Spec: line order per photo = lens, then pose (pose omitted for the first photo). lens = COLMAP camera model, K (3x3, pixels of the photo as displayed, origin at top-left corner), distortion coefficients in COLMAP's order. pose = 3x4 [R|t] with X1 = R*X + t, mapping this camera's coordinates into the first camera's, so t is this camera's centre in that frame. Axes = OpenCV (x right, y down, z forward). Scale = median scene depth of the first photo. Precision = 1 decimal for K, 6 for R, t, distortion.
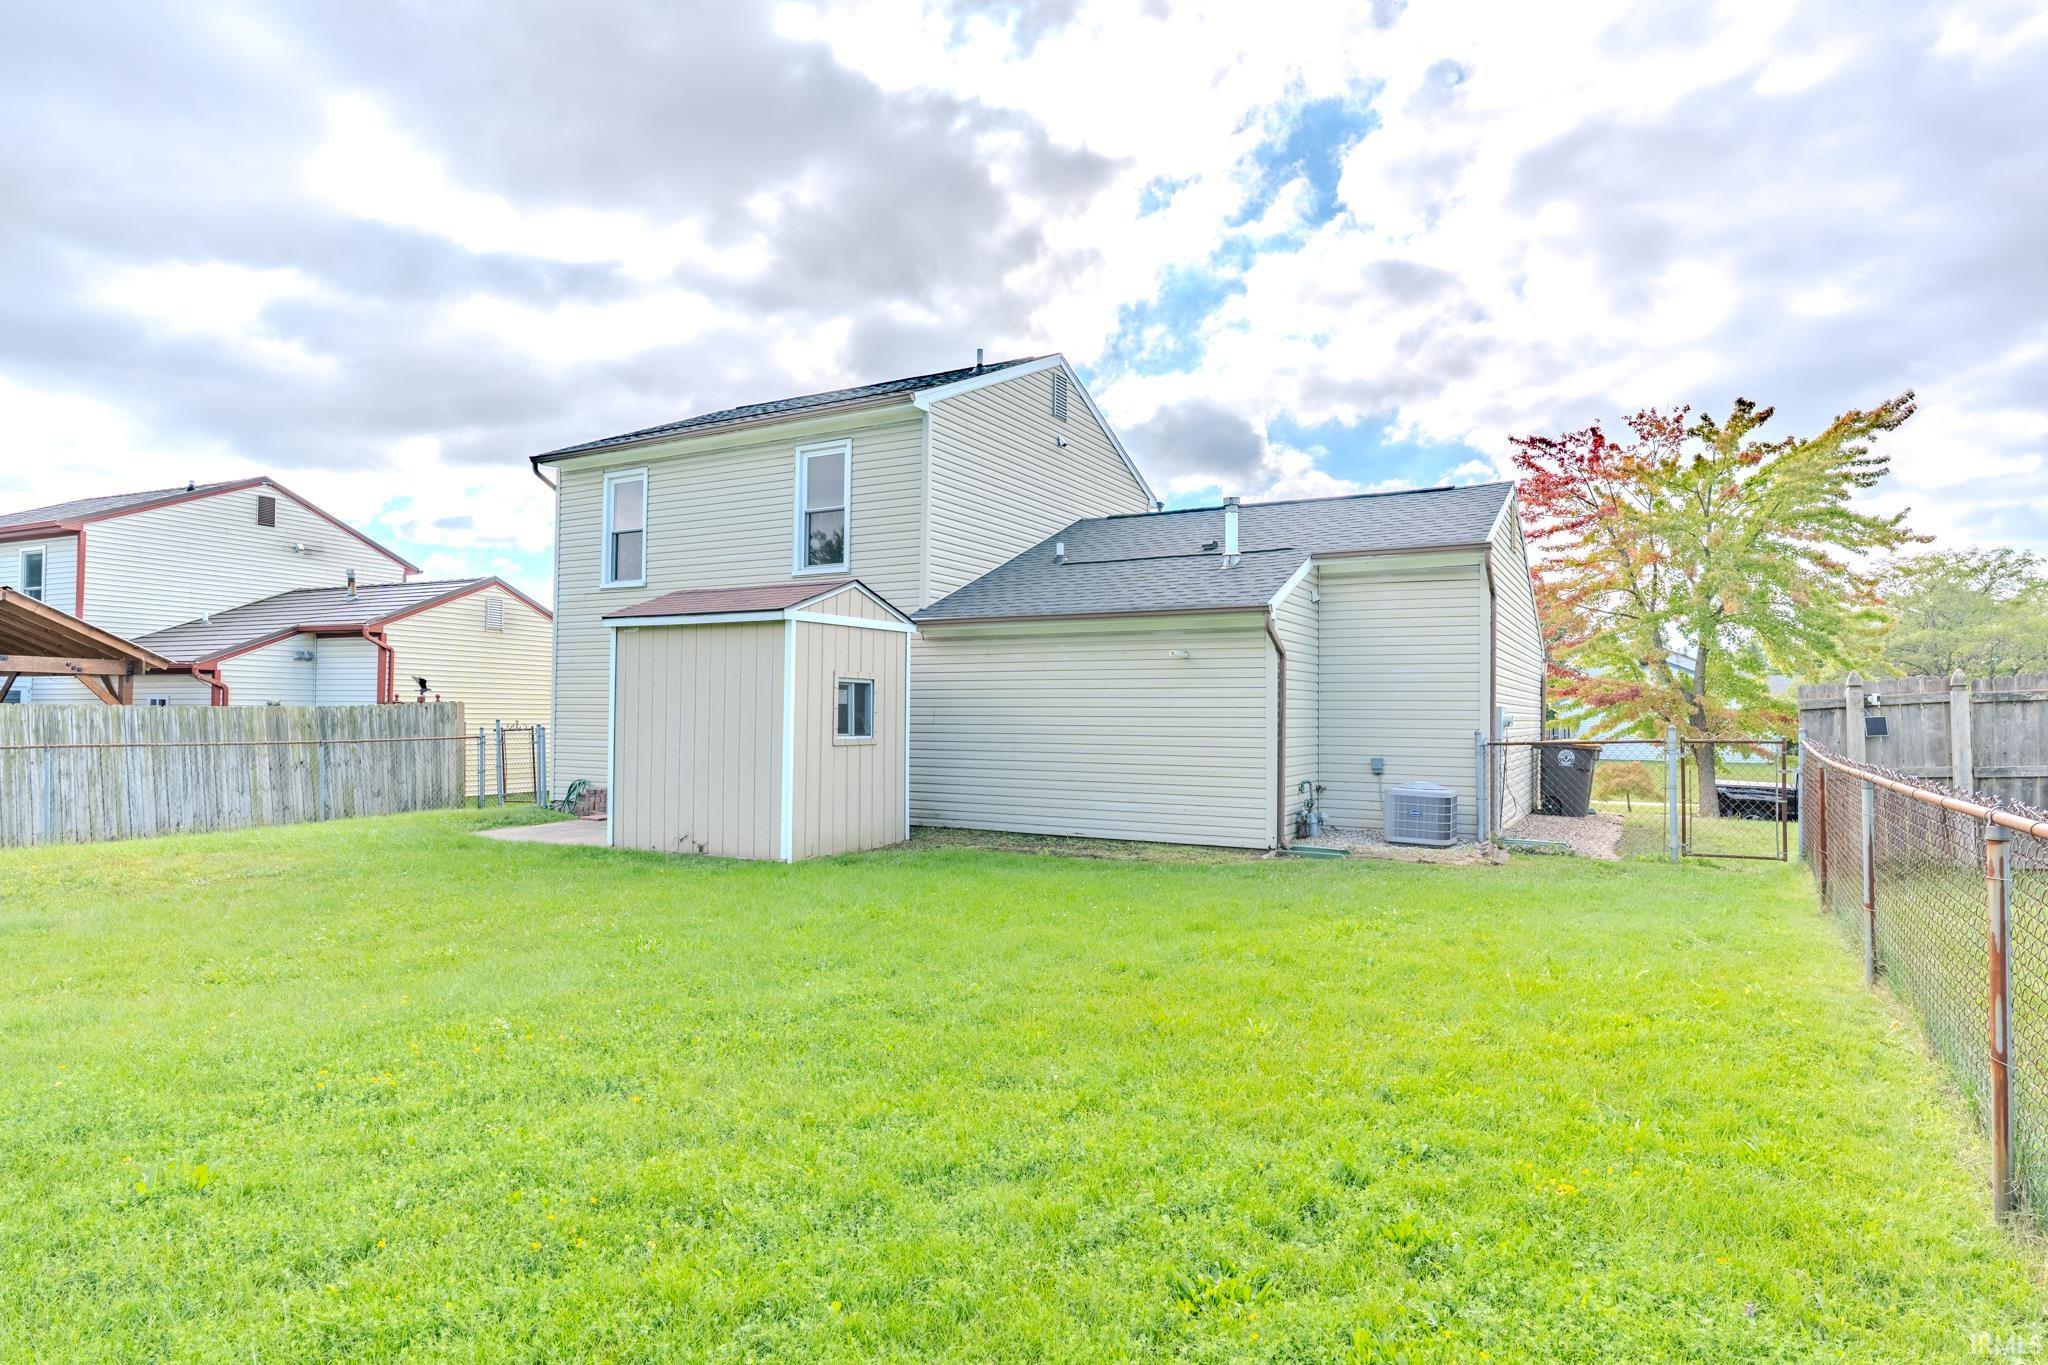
lens RADIAL K [[1129.2, 0, 1024.0], [0, 1129.2, 682.5], [0, 0, 1]] dist [0.000329, -0.027338]
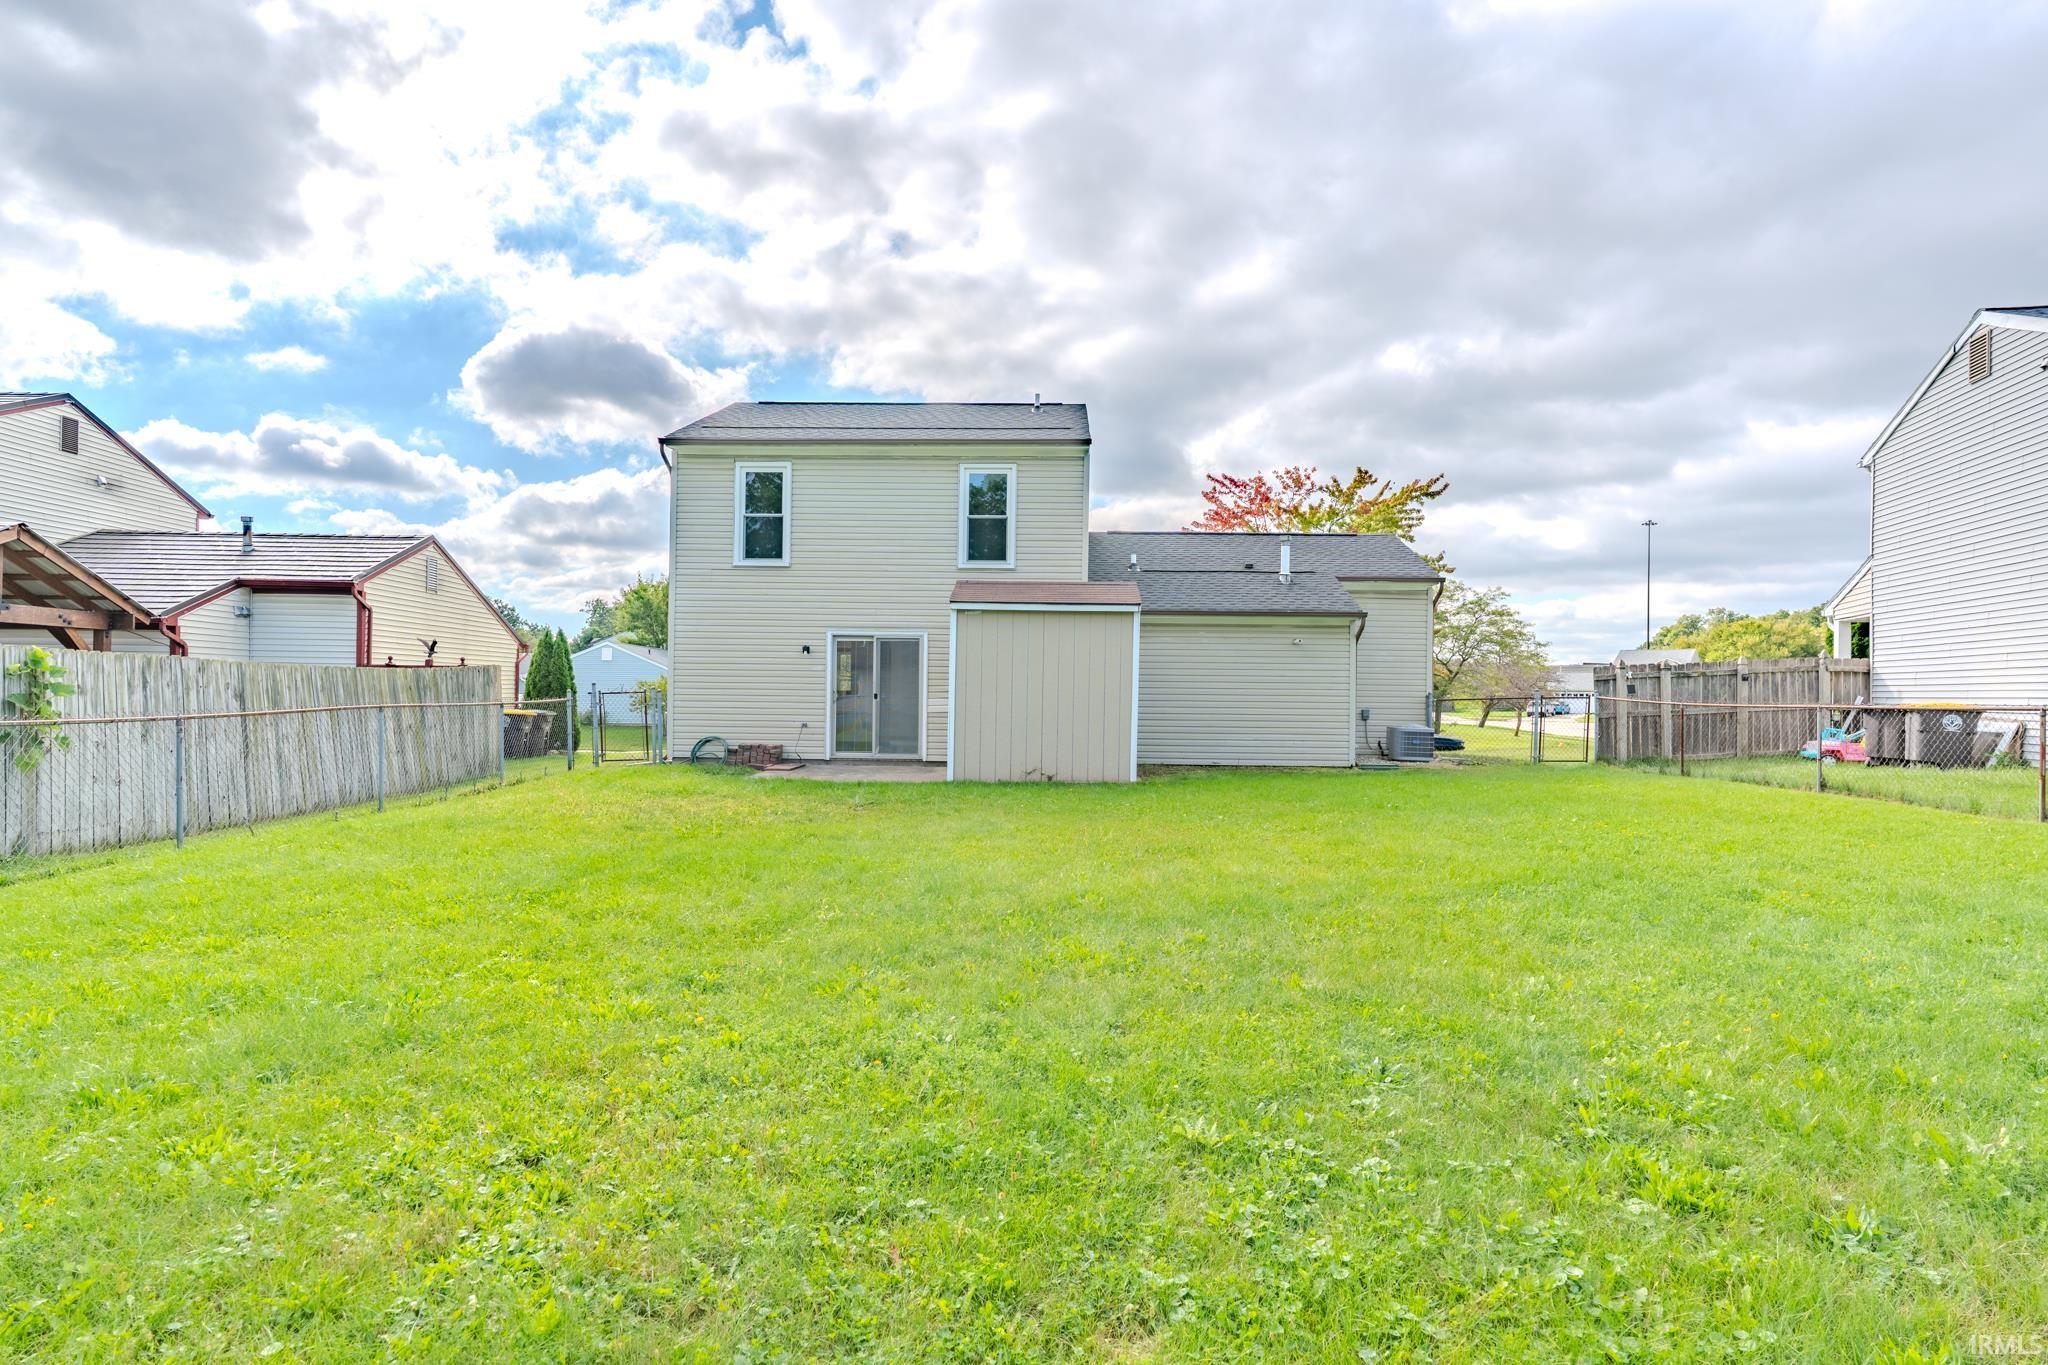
lens RADIAL K [[1129.2, 0, 1024.0], [0, 1129.2, 682.5], [0, 0, 1]] dist [0.000329, -0.027338]
pose [[0.875831, 0.006079, 0.482579, -0.540344], [-0.017643, 0.999656, 0.019427, 0.004587], [-0.482294, -0.025529, 0.875637, -0.094359]]
